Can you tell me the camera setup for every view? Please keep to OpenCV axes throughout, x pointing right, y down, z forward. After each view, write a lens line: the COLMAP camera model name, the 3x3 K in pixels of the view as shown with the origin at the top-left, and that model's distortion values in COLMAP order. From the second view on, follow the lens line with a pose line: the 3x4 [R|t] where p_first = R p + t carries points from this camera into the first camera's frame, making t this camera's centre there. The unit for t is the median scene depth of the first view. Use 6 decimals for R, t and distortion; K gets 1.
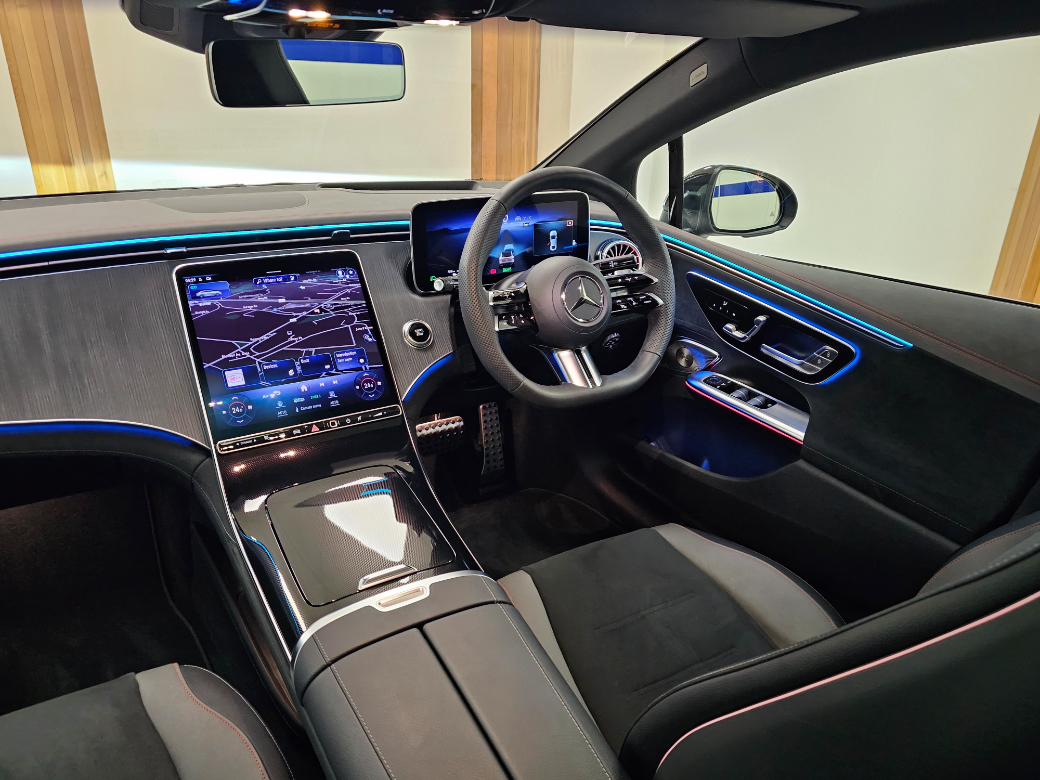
lens RADIAL K [[707.8, 0, 523.4], [0, 707.8, 390.3], [0, 0, 1]] dist [0.032440, -0.007211]
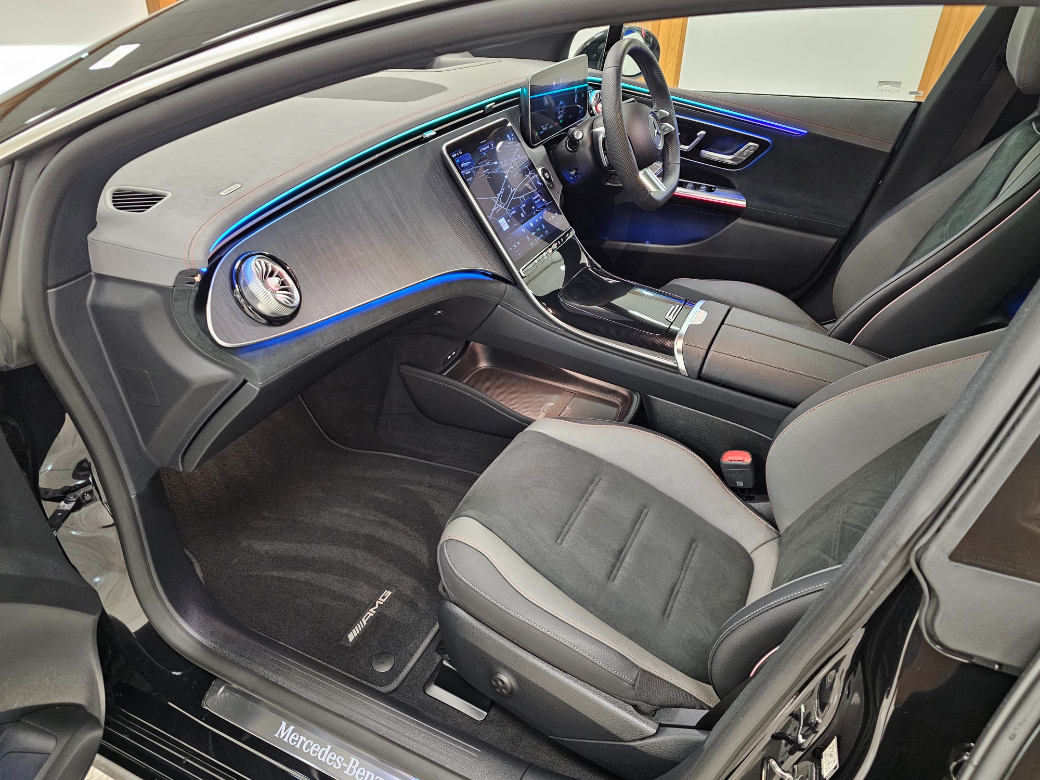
lens RADIAL K [[707.8, 0, 523.4], [0, 707.8, 390.3], [0, 0, 1]] dist [0.032440, -0.007211]
pose [[0.821313, -0.306802, 0.480955, -0.947483], [0.208733, 0.946227, 0.247152, -0.037256], [-0.530920, -0.102598, 0.841188, -0.154680]]
